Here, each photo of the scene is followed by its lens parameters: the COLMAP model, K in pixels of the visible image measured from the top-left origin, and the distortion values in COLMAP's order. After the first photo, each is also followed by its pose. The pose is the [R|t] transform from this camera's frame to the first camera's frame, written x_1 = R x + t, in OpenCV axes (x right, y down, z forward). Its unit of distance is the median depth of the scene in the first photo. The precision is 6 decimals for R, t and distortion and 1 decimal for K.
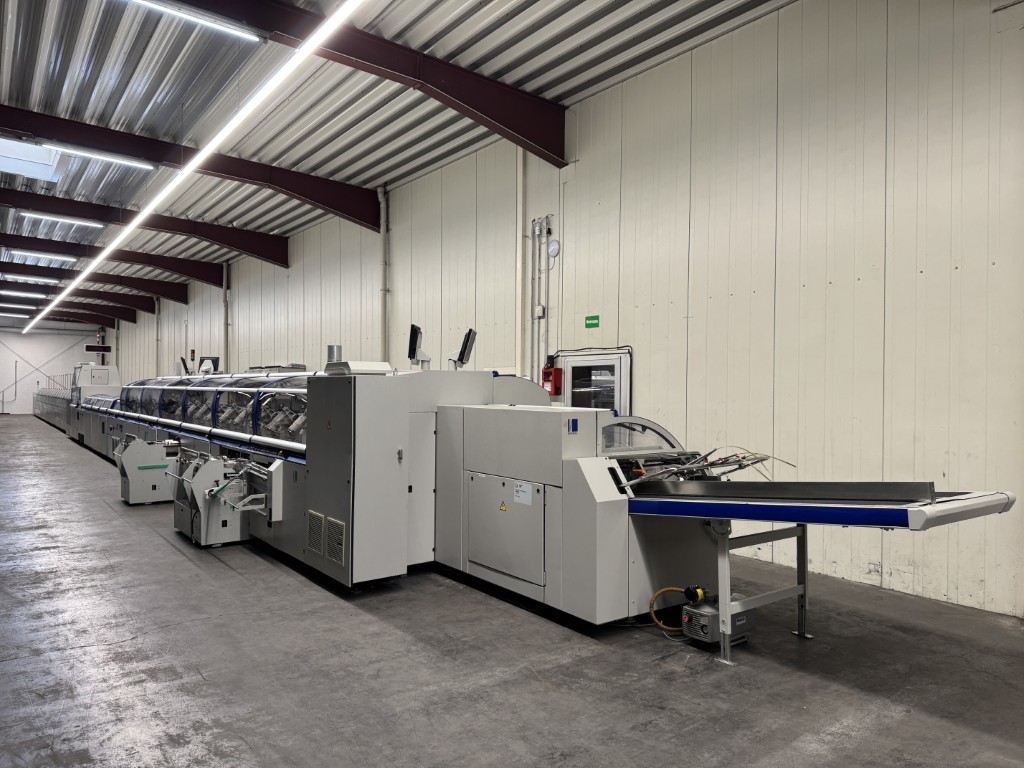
lens RADIAL K [[717.8, 0, 516.3], [0, 717.8, 389.4], [0, 0, 1]] dist [0.011608, -0.023344]
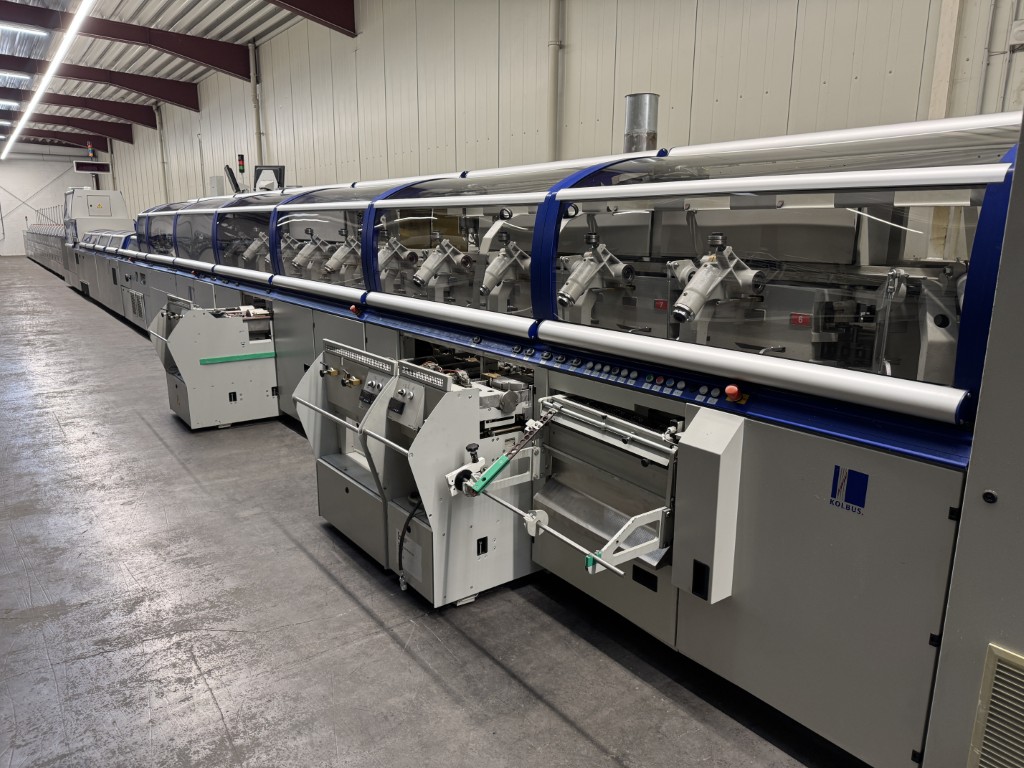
lens RADIAL K [[717.8, 0, 509.9], [0, 717.8, 374.1], [0, 0, 1]] dist [0.011608, -0.023344]
pose [[0.999901, -0.004925, -0.013177, -0.146873], [0.007498, 0.979152, 0.202991, 0.005926], [0.011902, -0.203070, 0.979092, 0.242877]]
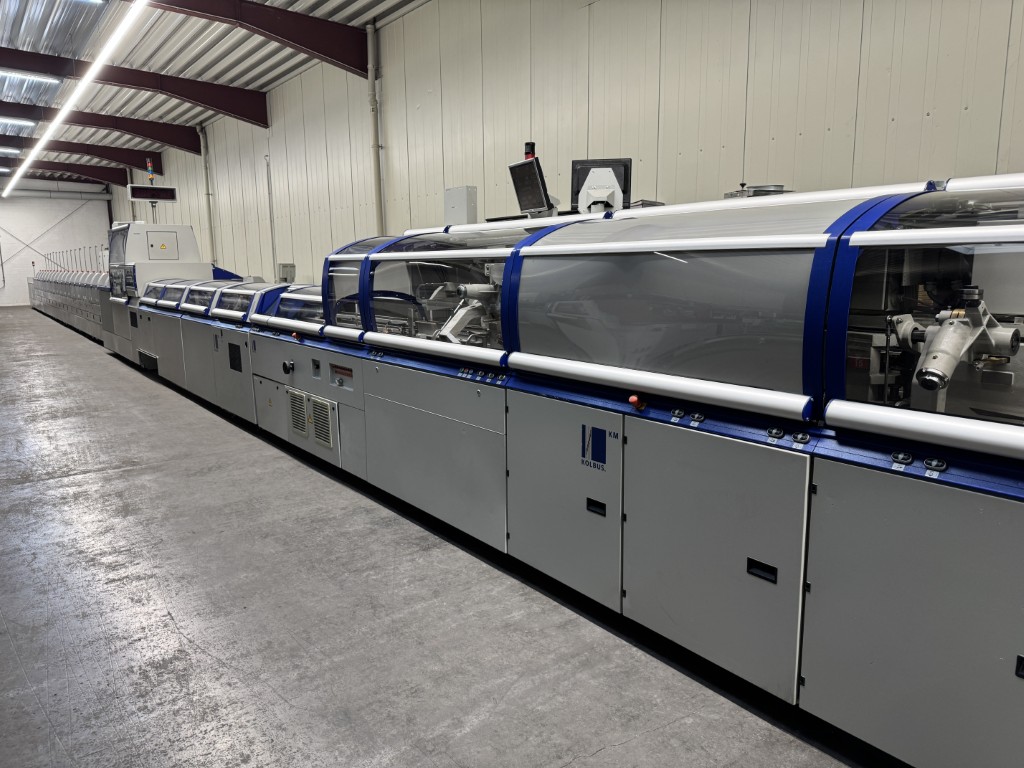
lens RADIAL K [[717.8, 0, 512.4], [0, 717.8, 388.8], [0, 0, 1]] dist [0.011608, -0.023344]
pose [[0.998839, -0.046785, 0.011443, -0.342159], [0.043889, 0.981979, 0.183822, -0.000856], [-0.019837, -0.183106, 0.982893, 0.445482]]
